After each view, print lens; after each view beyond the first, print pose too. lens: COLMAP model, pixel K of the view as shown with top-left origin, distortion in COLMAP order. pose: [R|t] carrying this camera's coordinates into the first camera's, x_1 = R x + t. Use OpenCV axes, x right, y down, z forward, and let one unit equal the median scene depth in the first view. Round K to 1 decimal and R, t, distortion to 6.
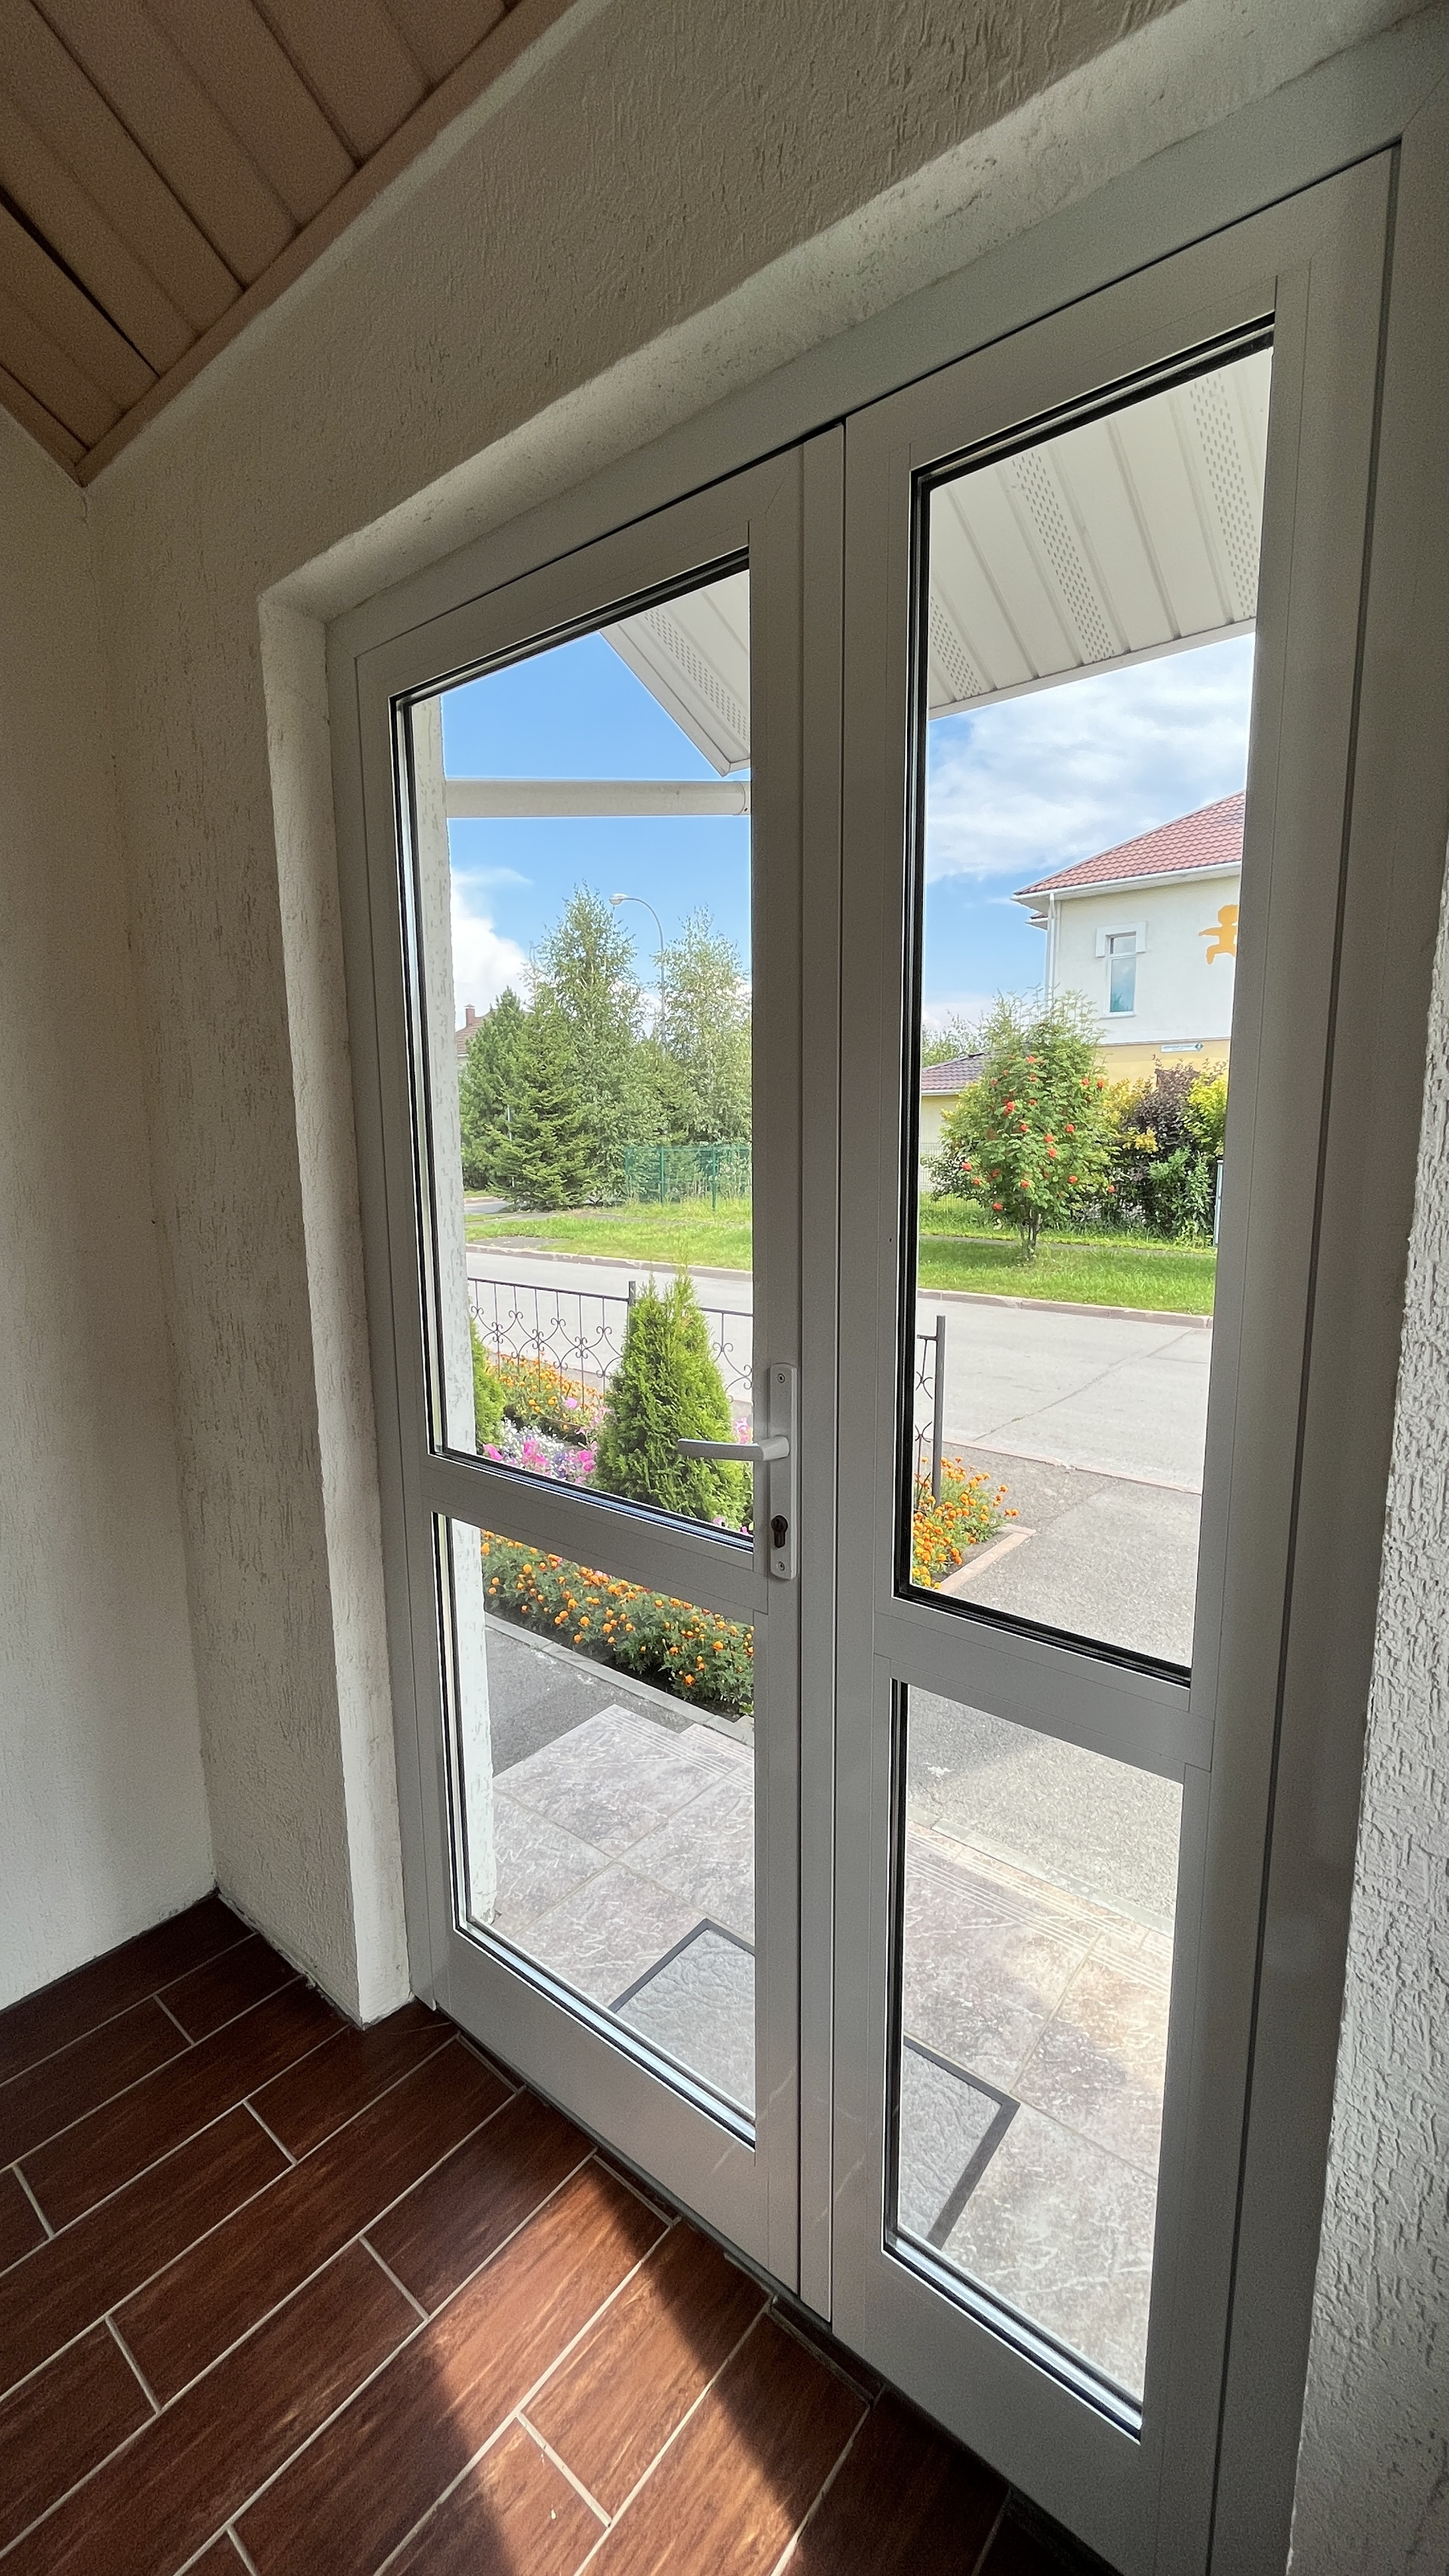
lens RADIAL K [[1052.6, 0, 731.7], [0, 1052.6, 1294.9], [0, 0, 1]] dist [-0.003897, 0.000734]
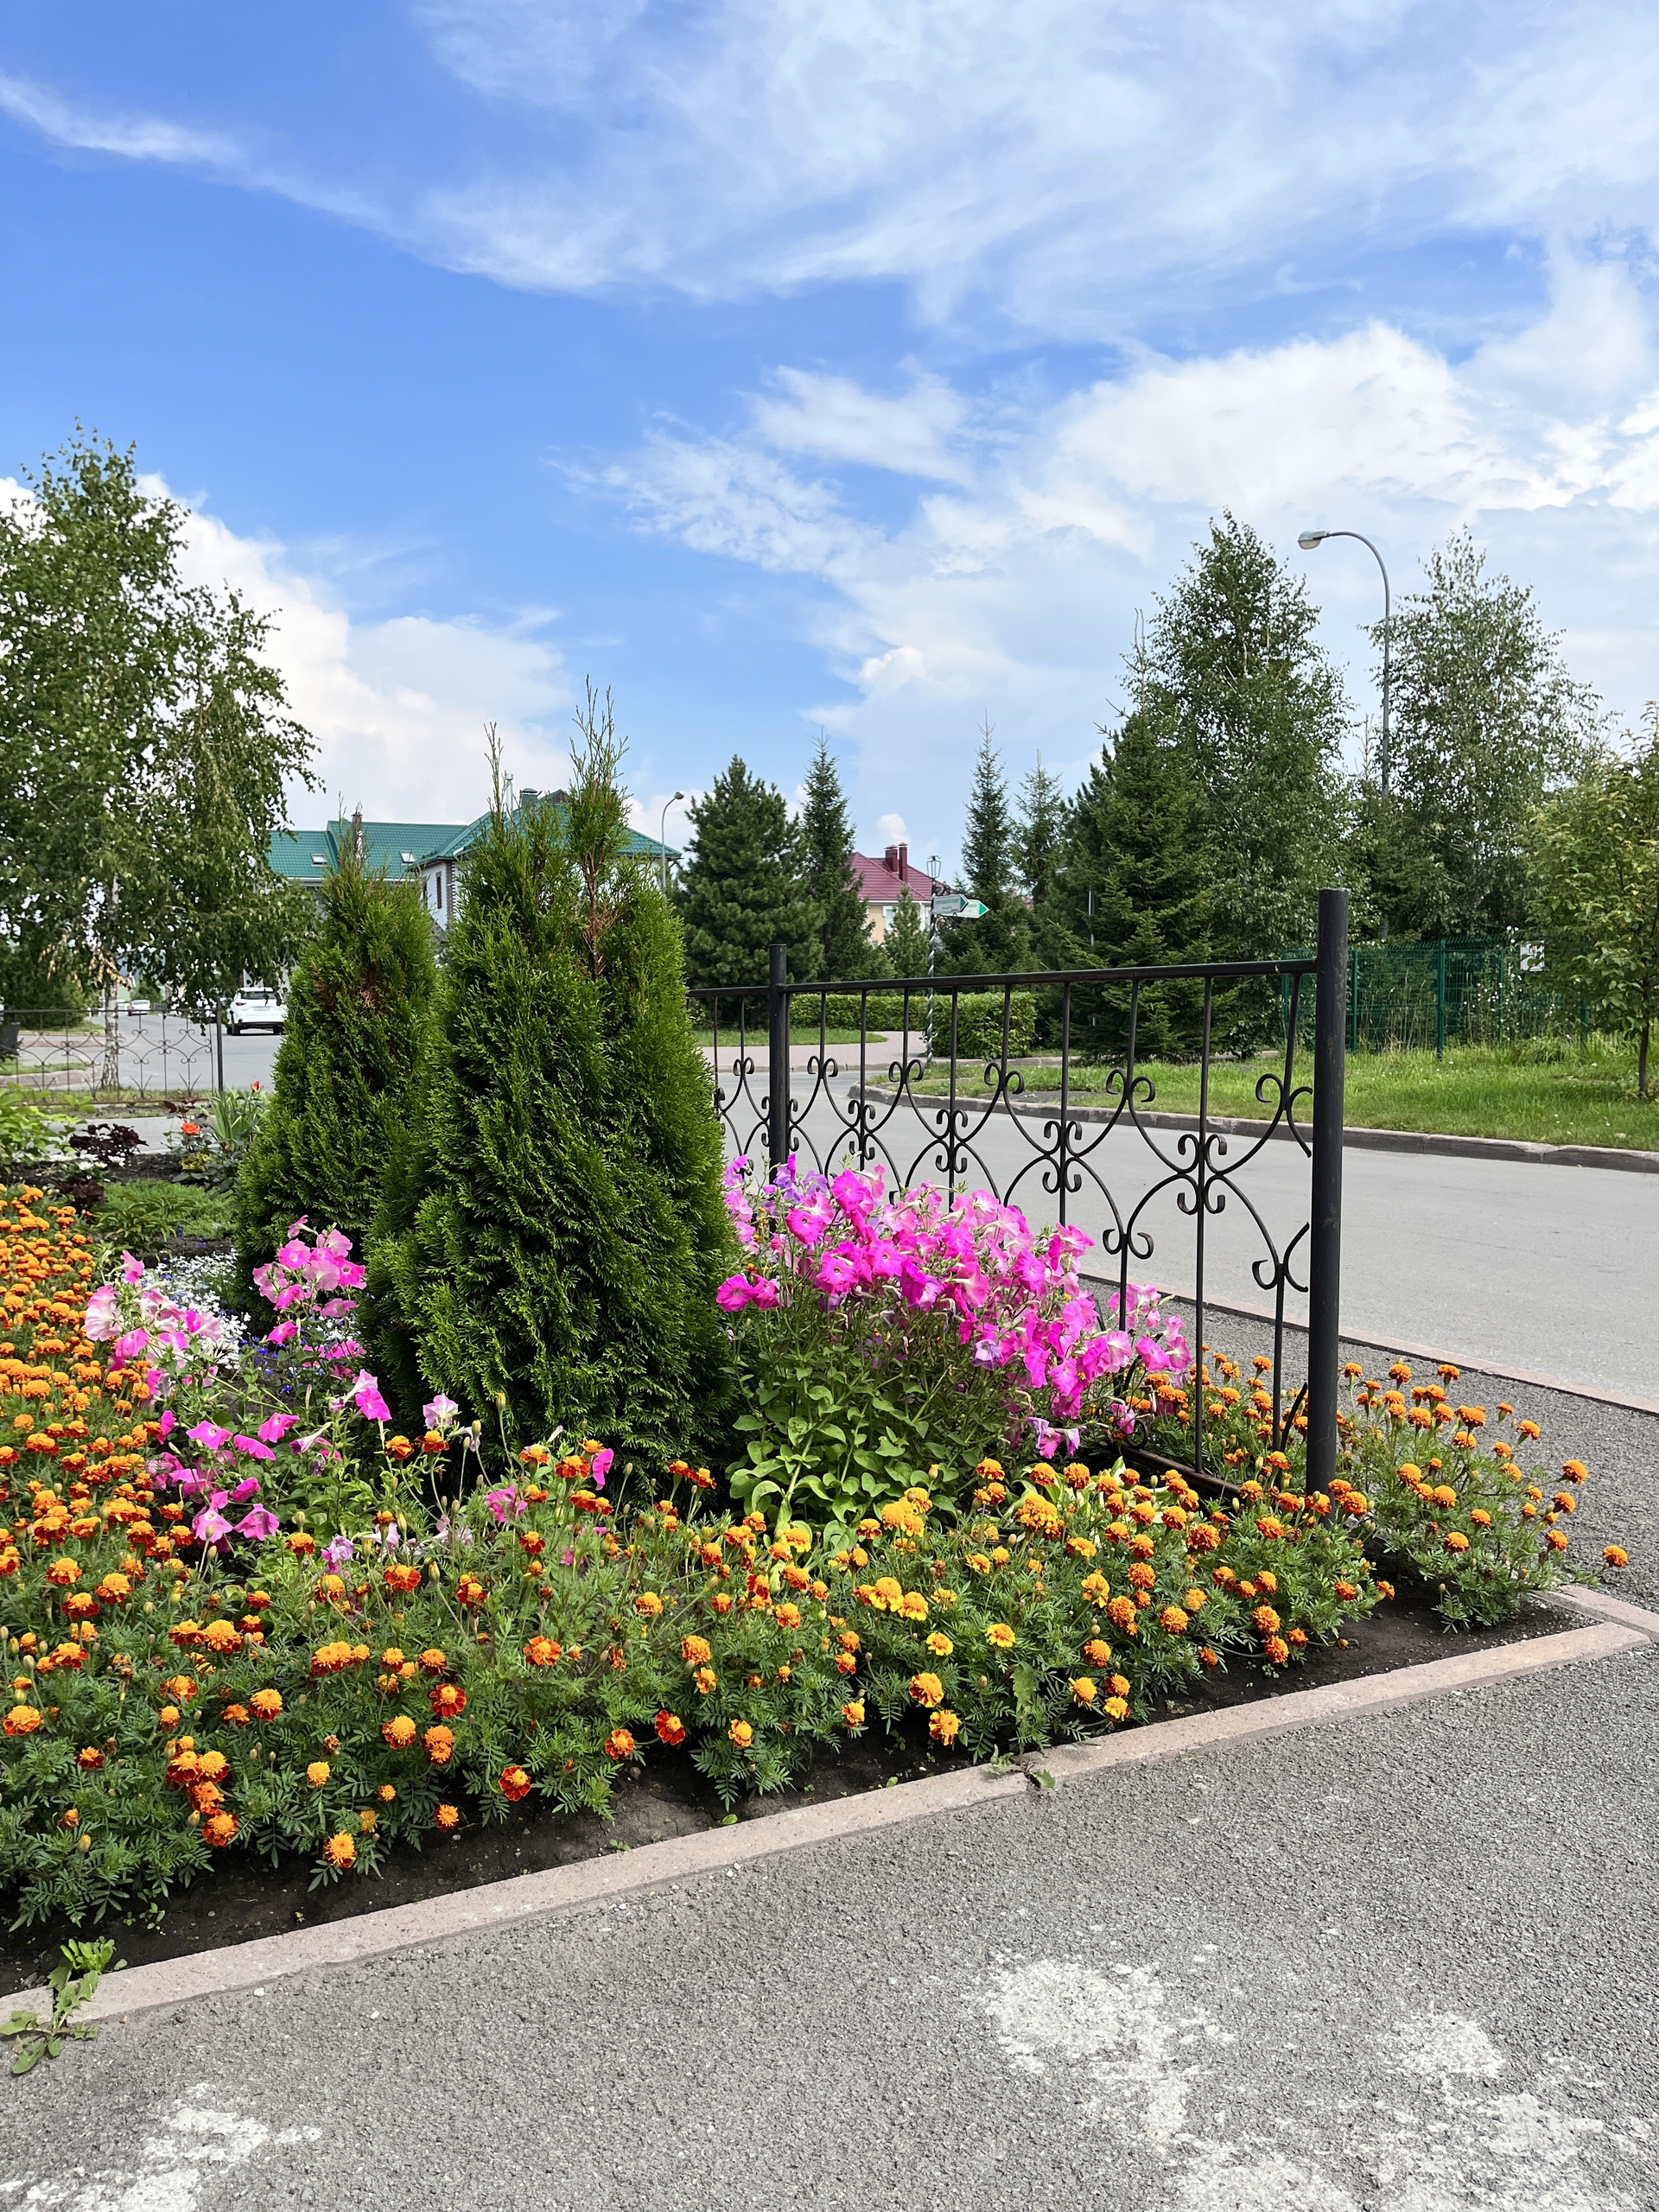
lens RADIAL K [[1679.7, 0, 825.3], [0, 1679.7, 1104.4], [0, 0, 1]] dist [0.030140, -0.001749]
pose [[0.904322, 0.018092, -0.426466, 0.059549], [-0.059281, 0.994743, -0.083505, 0.029045], [0.422713, 0.100797, 0.900640, 0.099732]]
